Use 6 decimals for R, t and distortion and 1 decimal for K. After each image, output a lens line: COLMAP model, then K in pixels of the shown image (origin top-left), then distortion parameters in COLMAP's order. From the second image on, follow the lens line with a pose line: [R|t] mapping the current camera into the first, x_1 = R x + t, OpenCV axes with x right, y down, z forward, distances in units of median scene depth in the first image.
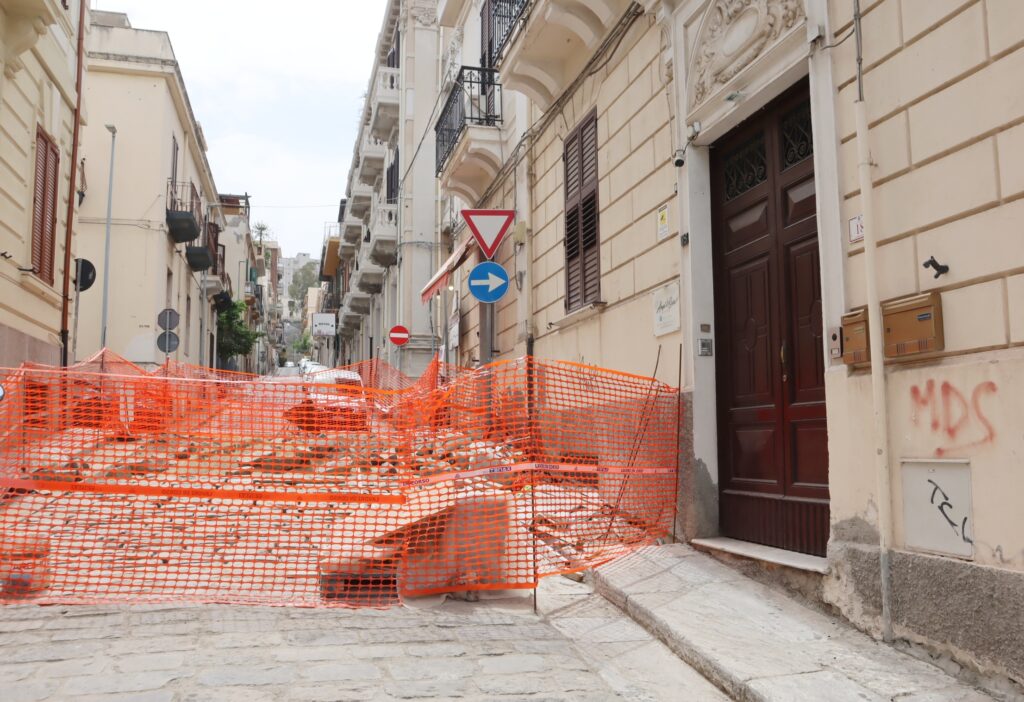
lens RADIAL K [[820.0, 0, 515.3], [0, 820.0, 355.8], [0, 0, 1]] dist [-0.061729, -0.000545]
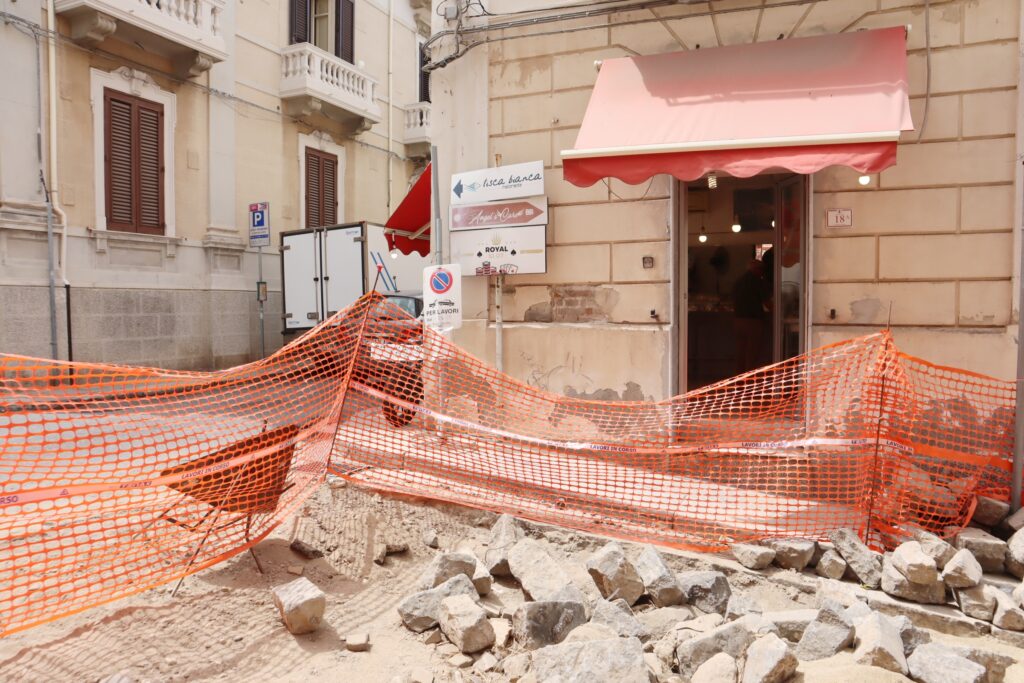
lens RADIAL K [[710.8, 0, 514.8], [0, 710.8, 350.7], [0, 0, 1]] dist [-0.134341, 0.084042]
pose [[0.625276, -0.036735, 0.779539, -0.258163], [-0.085712, 0.989616, 0.115385, -0.009401], [-0.775682, -0.138963, 0.615635, 0.477647]]
